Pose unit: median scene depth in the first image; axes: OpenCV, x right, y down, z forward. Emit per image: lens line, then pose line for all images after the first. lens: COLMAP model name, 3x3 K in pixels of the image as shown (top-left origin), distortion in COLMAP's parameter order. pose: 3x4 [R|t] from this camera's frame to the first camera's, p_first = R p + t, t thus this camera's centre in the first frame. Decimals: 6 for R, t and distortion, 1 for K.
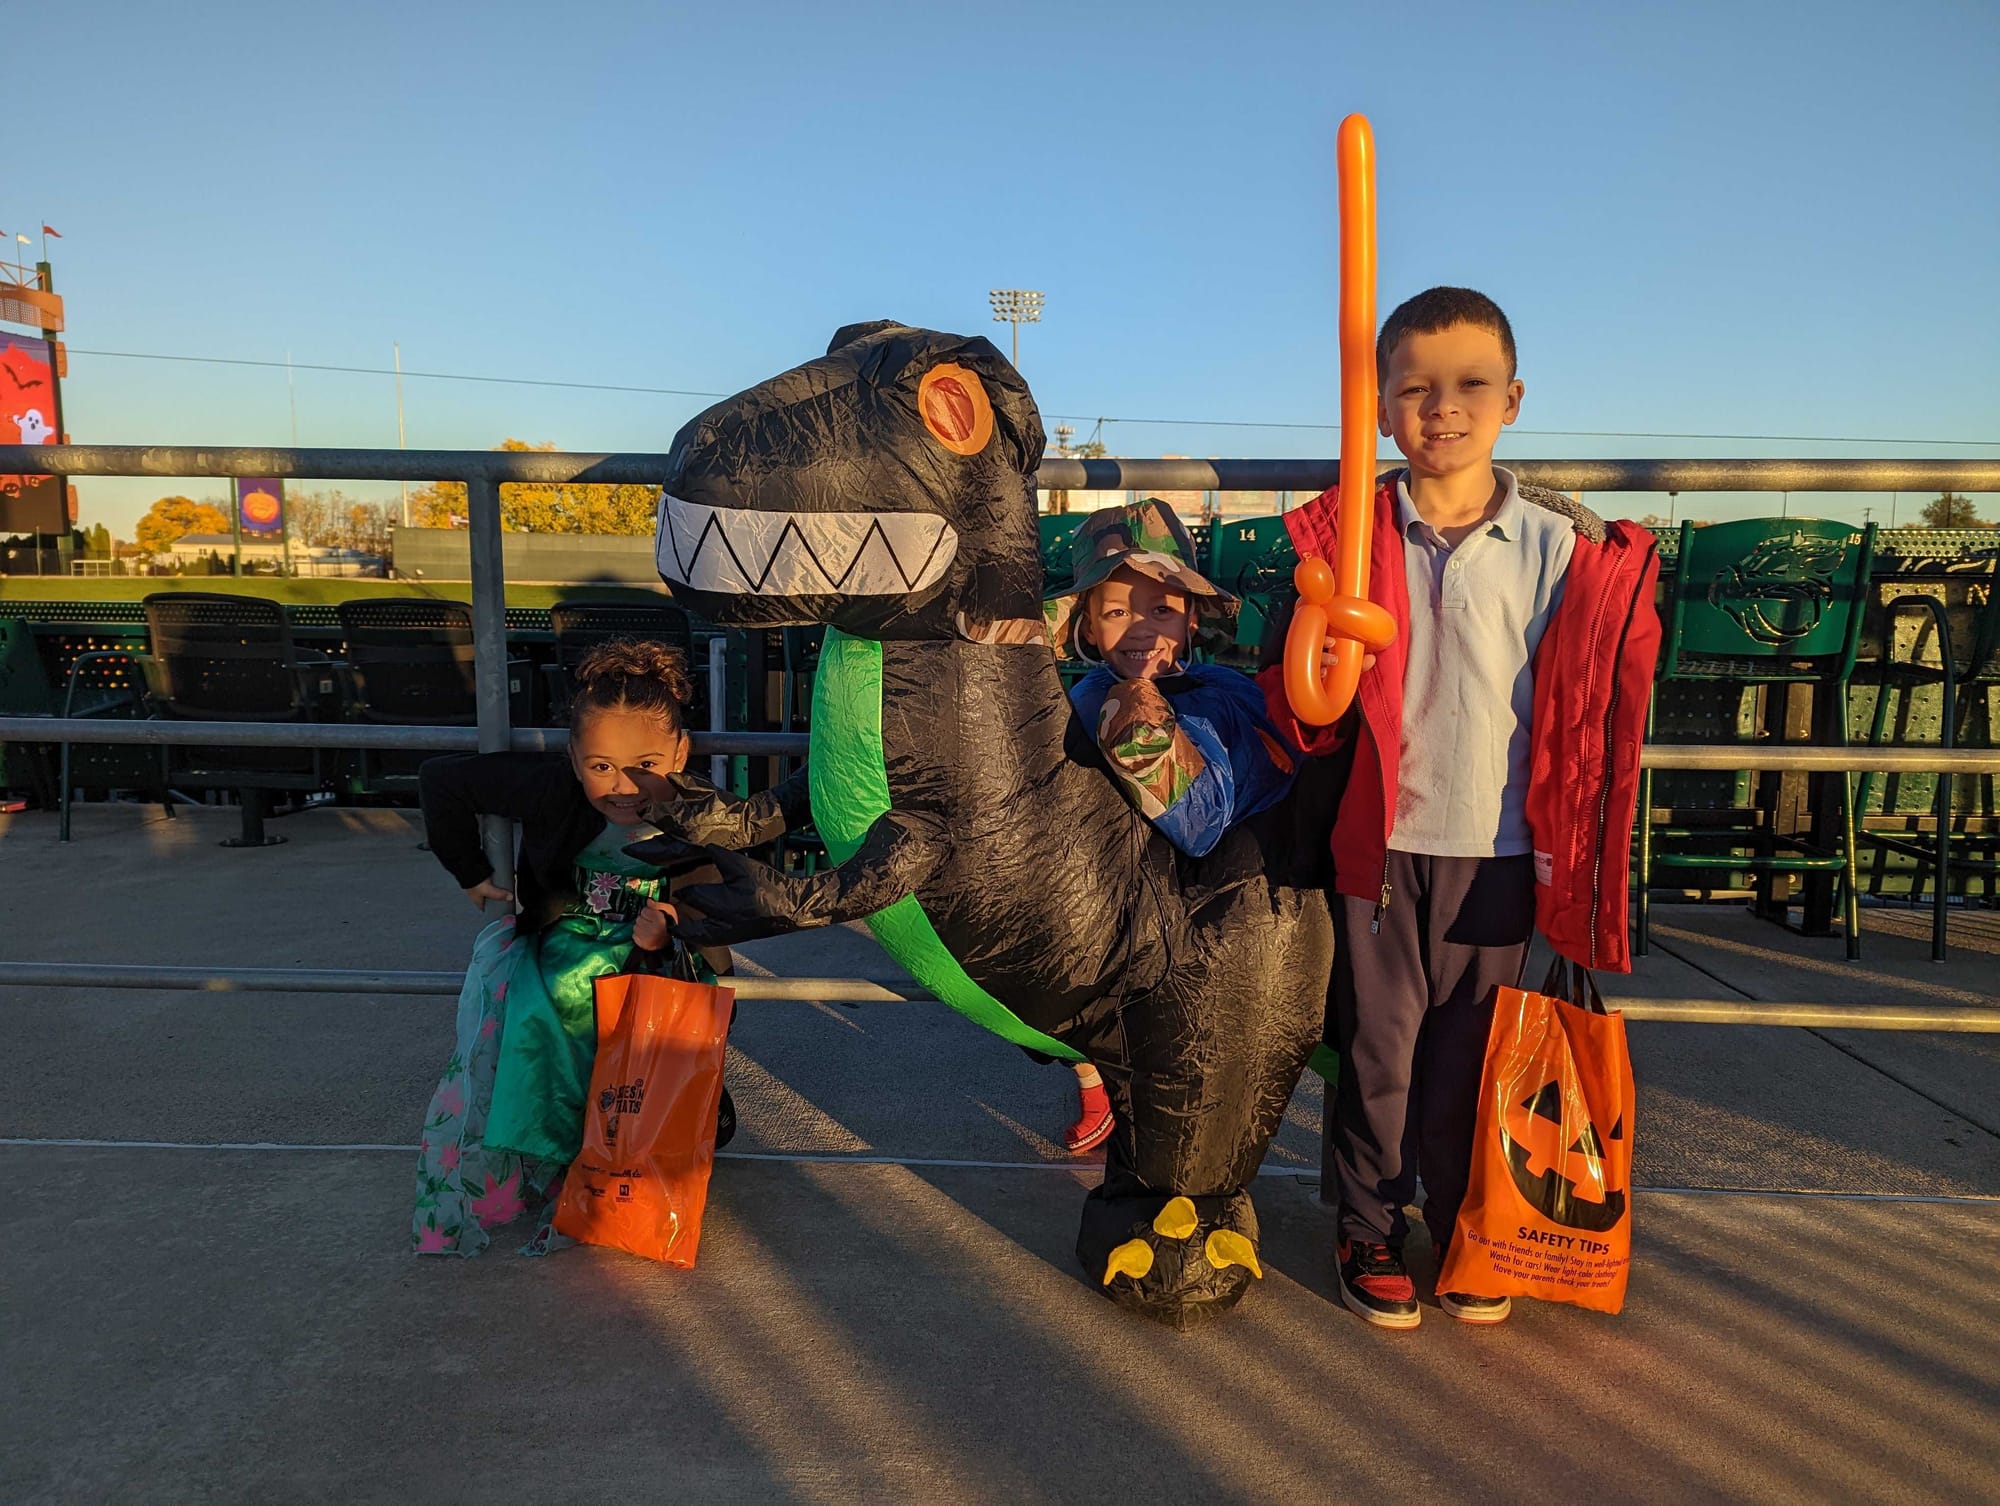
lens RADIAL K [[1393.2, 0, 1010.8], [0, 1393.2, 753.4], [0, 0, 1]] dist [0.063548, -0.051778]
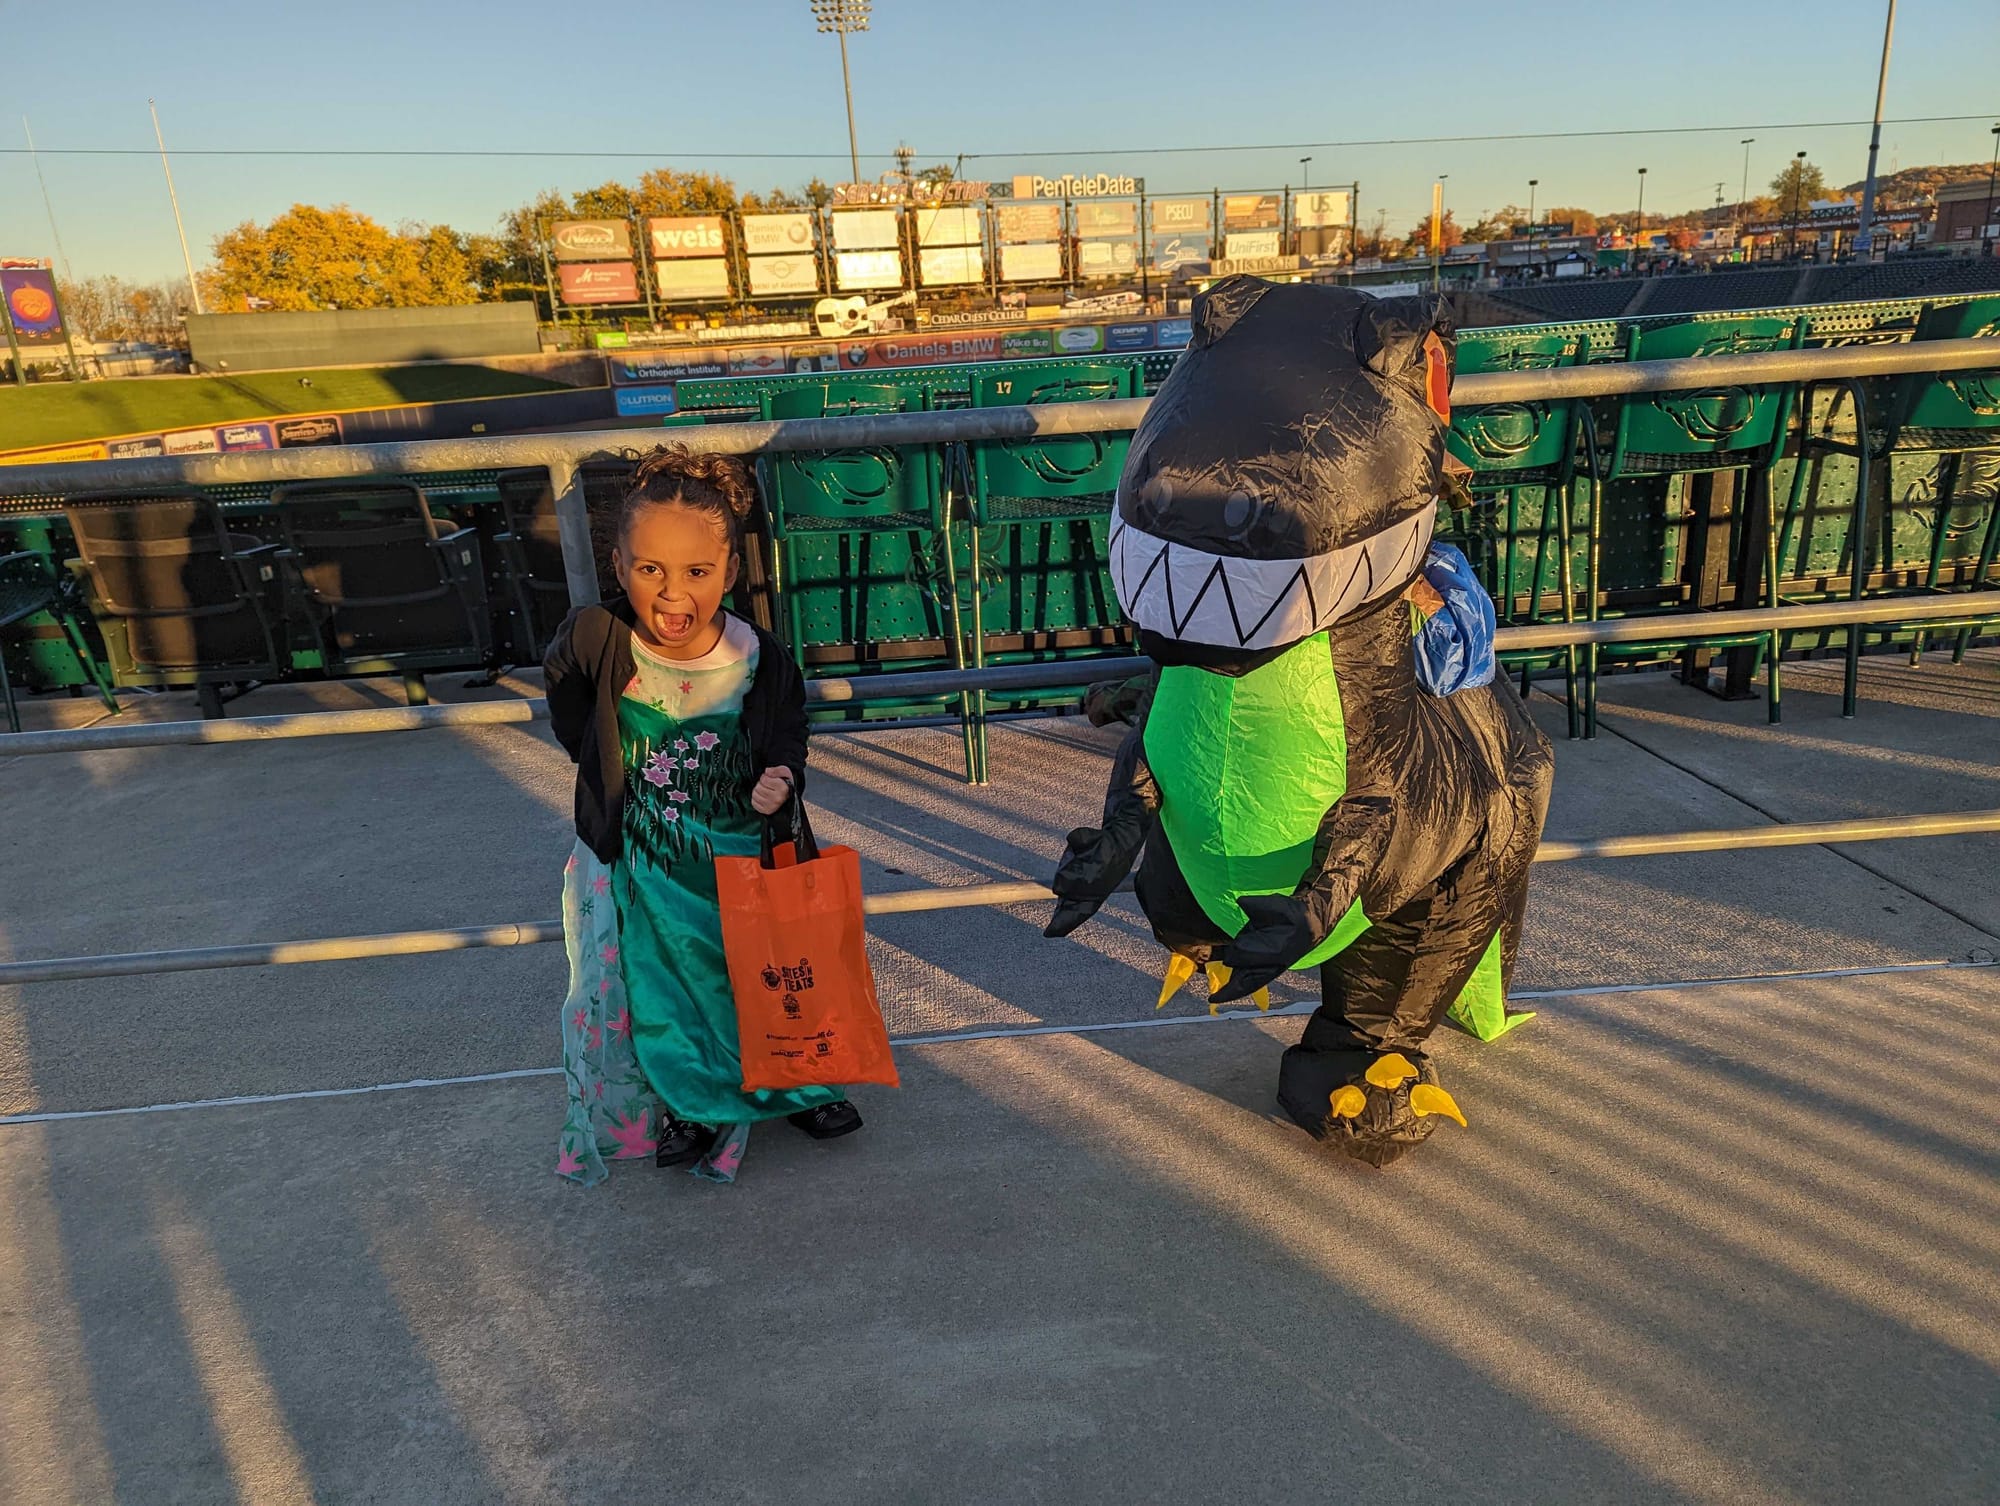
lens RADIAL K [[1393.2, 0, 1007.7], [0, 1393.2, 758.3], [0, 0, 1]] dist [0.063548, -0.051778]
pose [[0.992667, -0.097897, 0.070916, -0.079519], [0.083651, 0.979799, 0.181648, -0.076192], [-0.087266, -0.174384, 0.980803, -0.035404]]
